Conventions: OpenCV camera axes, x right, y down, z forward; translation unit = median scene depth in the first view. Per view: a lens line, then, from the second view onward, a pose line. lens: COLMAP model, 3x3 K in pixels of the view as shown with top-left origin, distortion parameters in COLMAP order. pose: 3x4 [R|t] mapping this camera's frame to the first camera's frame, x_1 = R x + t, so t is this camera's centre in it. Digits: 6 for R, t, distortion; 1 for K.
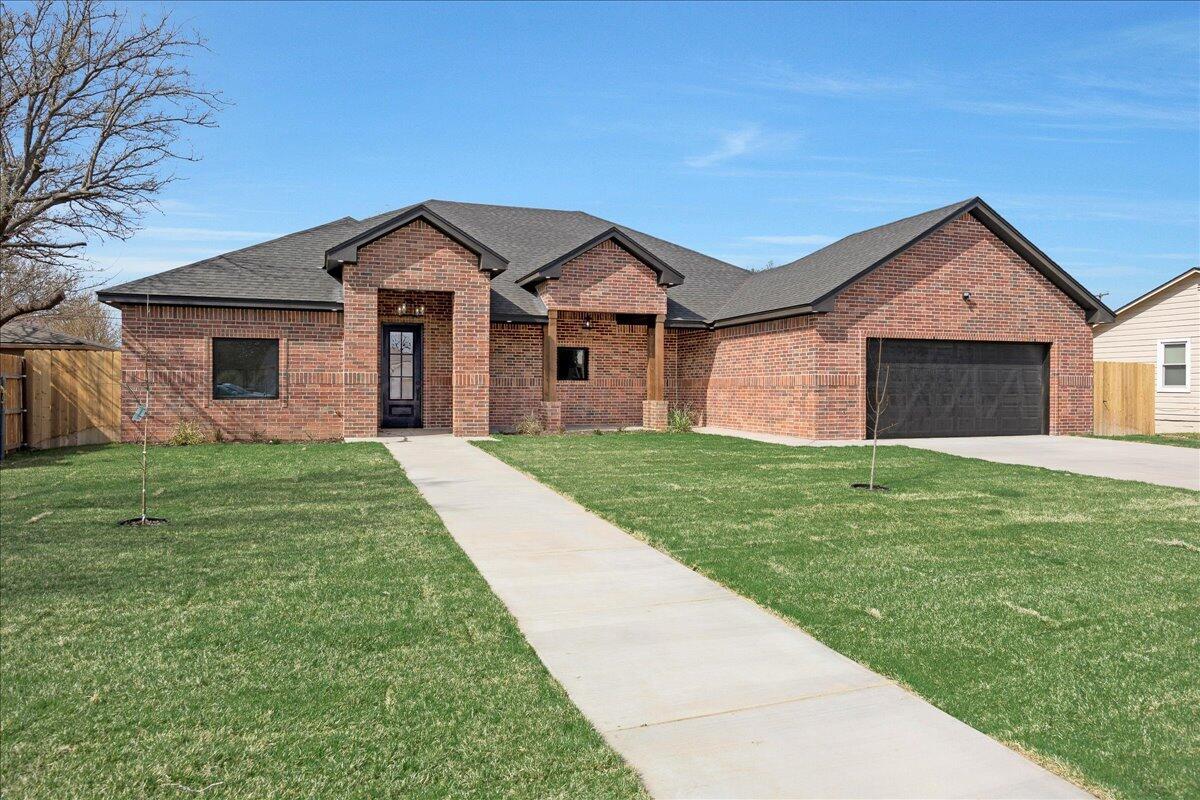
lens RADIAL K [[1036.4, 0, 600.0], [0, 1036.4, 400.0], [0, 0, 1]] dist [-0.006272, -0.004141]
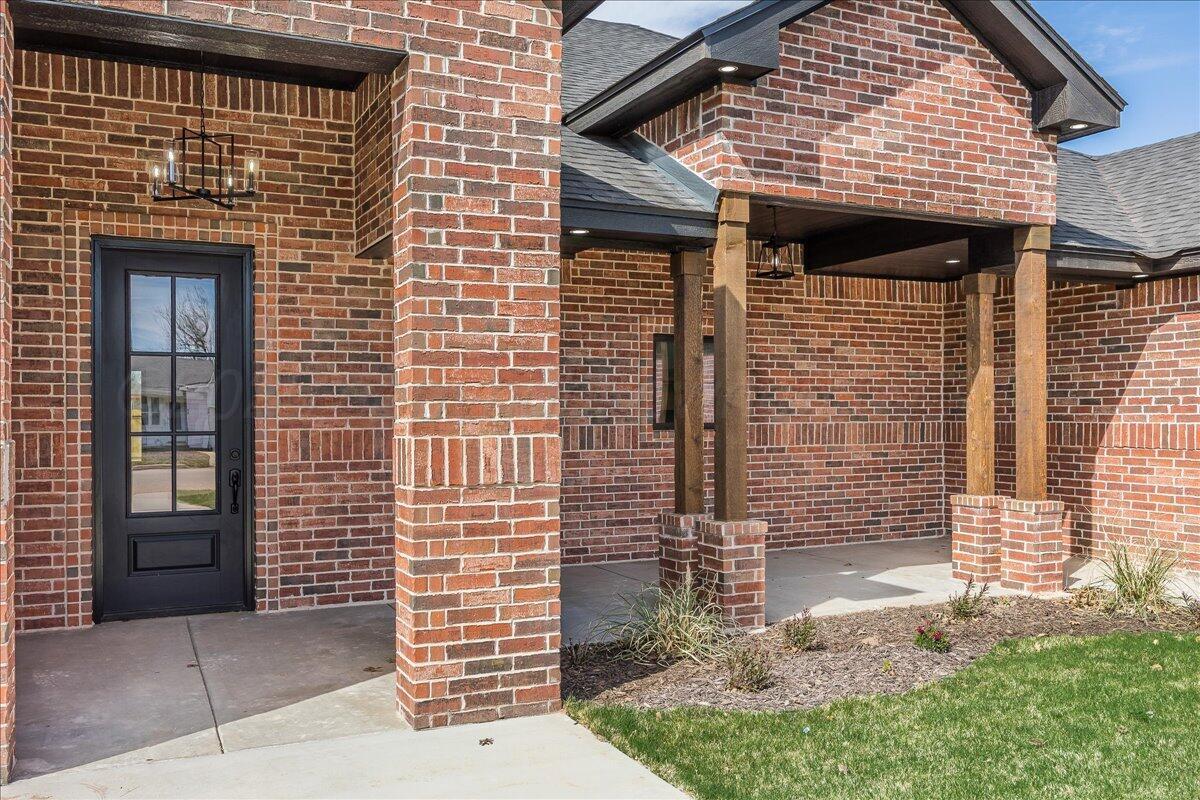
lens RADIAL K [[1036.4, 0, 600.0], [0, 1036.4, 400.0], [0, 0, 1]] dist [-0.006272, -0.004141]
pose [[0.987248, -0.007639, 0.159008, -0.124897], [0.009658, 0.999882, -0.011925, -0.027622], [-0.158898, 0.013309, 0.987205, 0.721199]]
